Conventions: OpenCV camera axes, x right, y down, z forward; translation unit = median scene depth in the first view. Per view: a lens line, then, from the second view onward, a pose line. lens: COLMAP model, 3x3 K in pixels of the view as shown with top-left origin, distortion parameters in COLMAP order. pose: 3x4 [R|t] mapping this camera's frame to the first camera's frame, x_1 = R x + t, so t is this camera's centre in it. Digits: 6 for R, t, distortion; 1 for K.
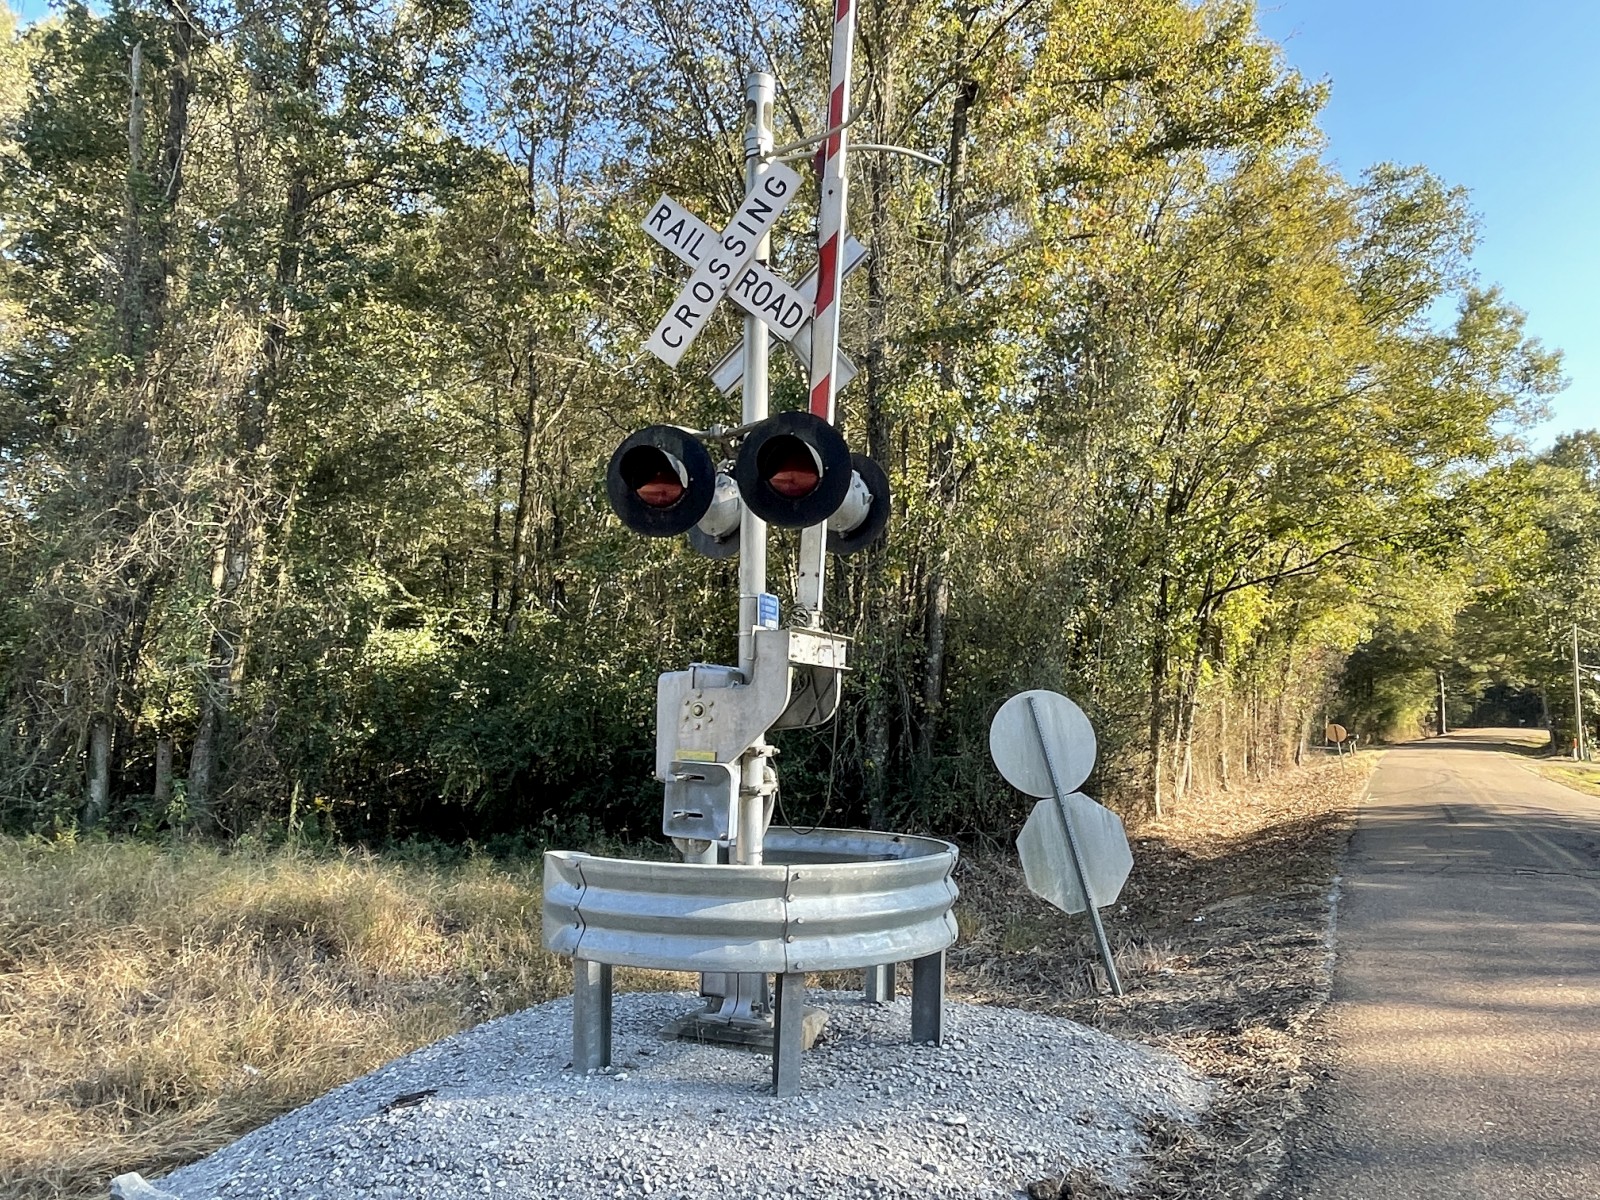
lens RADIAL K [[1118.5, 0, 800.0], [0, 1118.5, 600.0], [0, 0, 1]] dist [-0.003003, -0.002812]
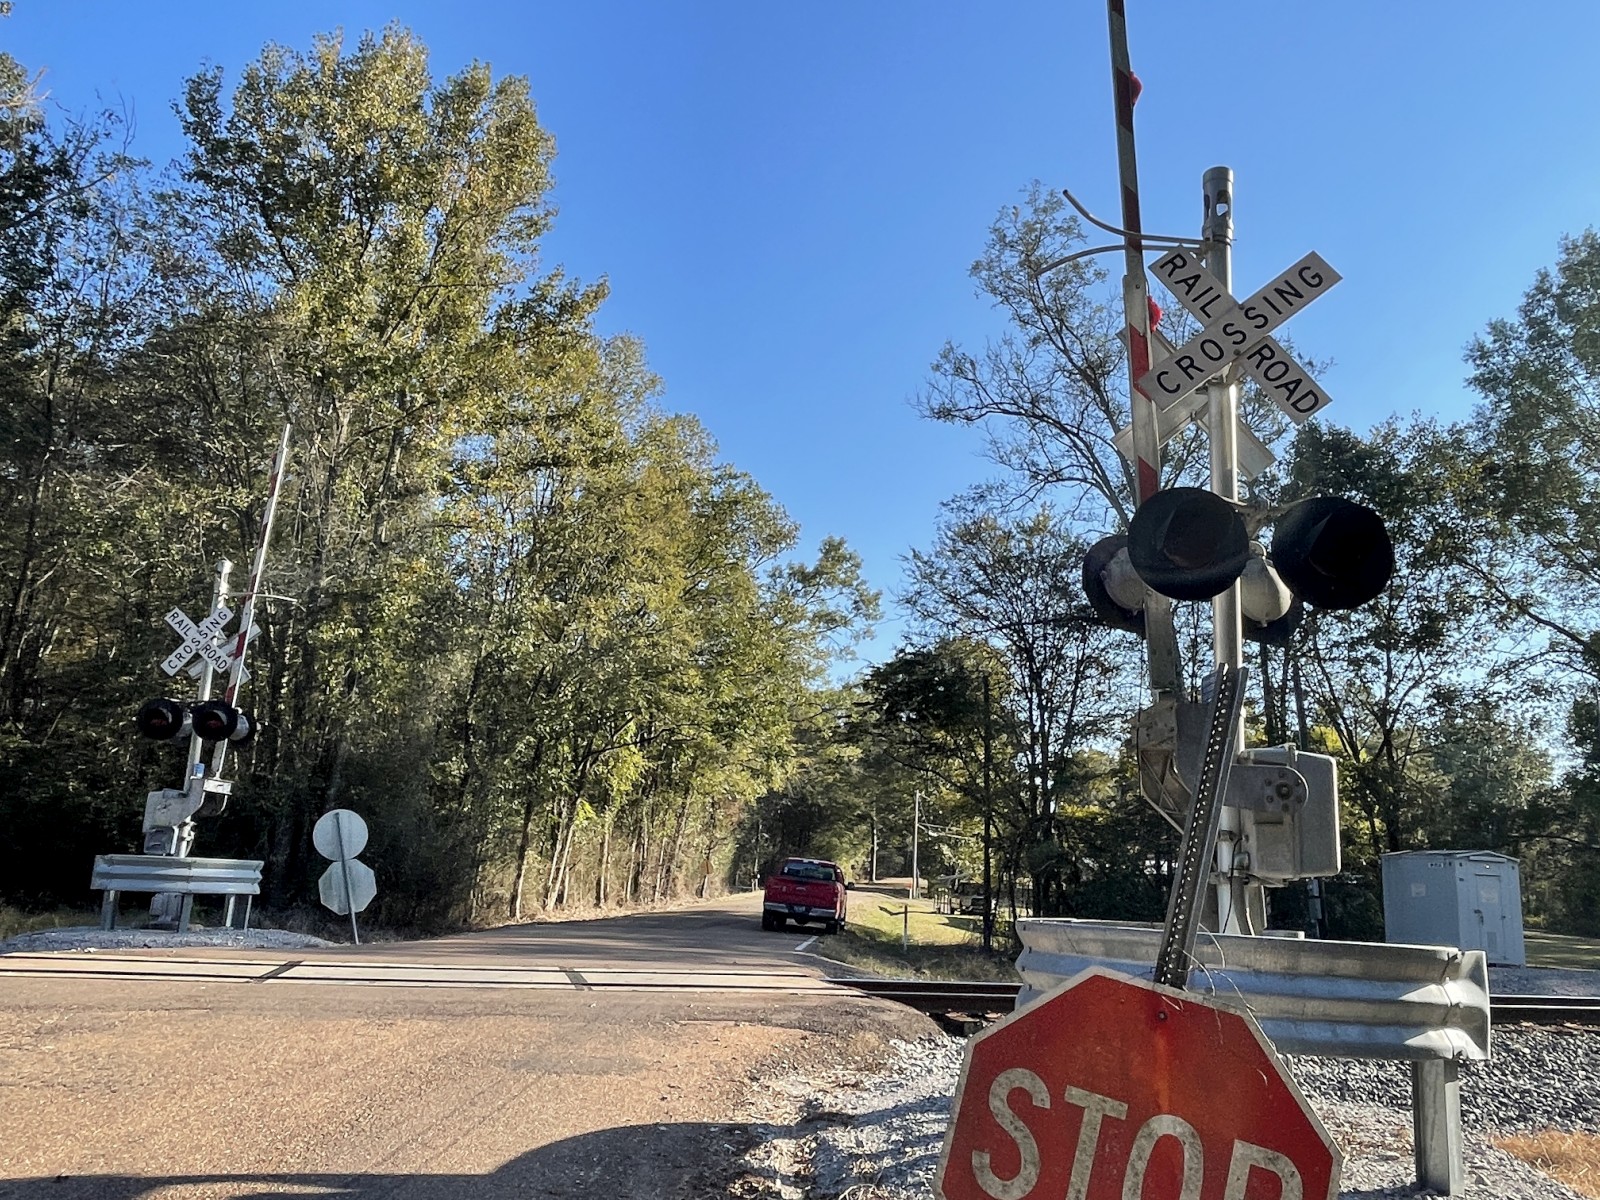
lens RADIAL K [[1184.8, 0, 800.0], [0, 1184.8, 600.0], [0, 0, 1]] dist [0.000482, -0.002632]
pose [[0.913546, 0.116379, 0.389730, 0.131714], [-0.072073, 0.989346, -0.126490, -0.136699], [-0.400299, 0.087465, 0.912201, -2.166564]]
